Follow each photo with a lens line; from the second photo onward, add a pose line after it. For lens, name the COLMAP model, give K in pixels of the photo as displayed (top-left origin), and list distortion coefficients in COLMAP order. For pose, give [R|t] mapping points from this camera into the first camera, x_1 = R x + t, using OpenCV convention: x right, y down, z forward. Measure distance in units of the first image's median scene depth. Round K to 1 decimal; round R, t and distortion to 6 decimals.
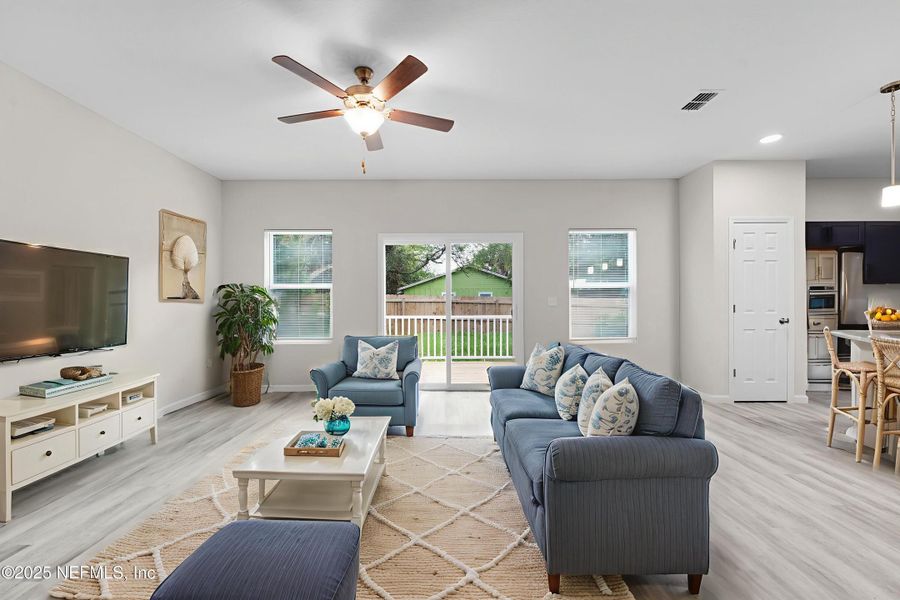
lens RADIAL K [[369.1, 0, 450.7], [0, 369.1, 303.9], [0, 0, 1]] dist [0.009385, 0.000031]
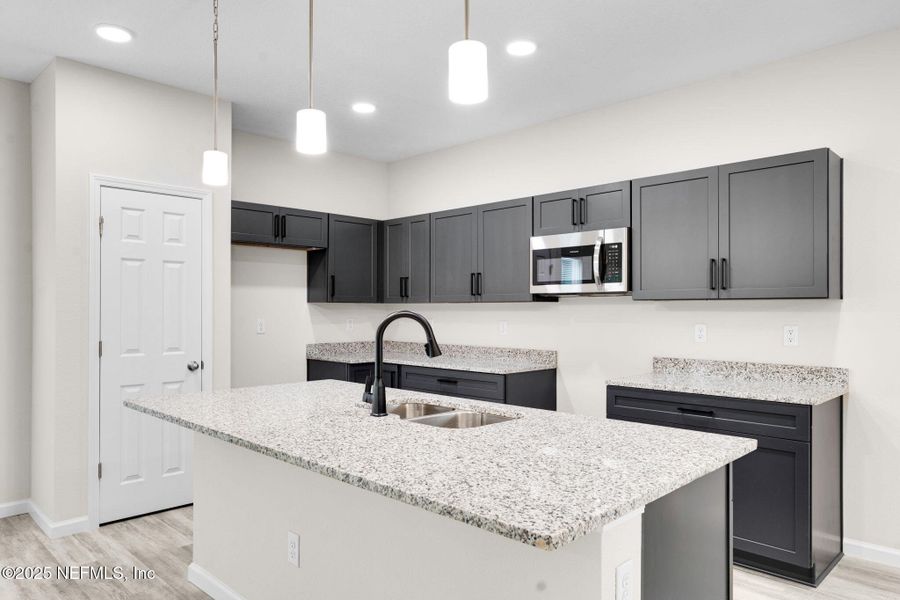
lens RADIAL K [[598.7, 0, 462.7], [0, 598.7, 306.1], [0, 0, 1]] dist [-0.007673, -0.000761]
pose [[0.707045, 0.007077, 0.707133, 0.527243], [-0.002661, 0.999969, -0.007346, -0.042255], [-0.707163, 0.003312, 0.707043, 0.038408]]
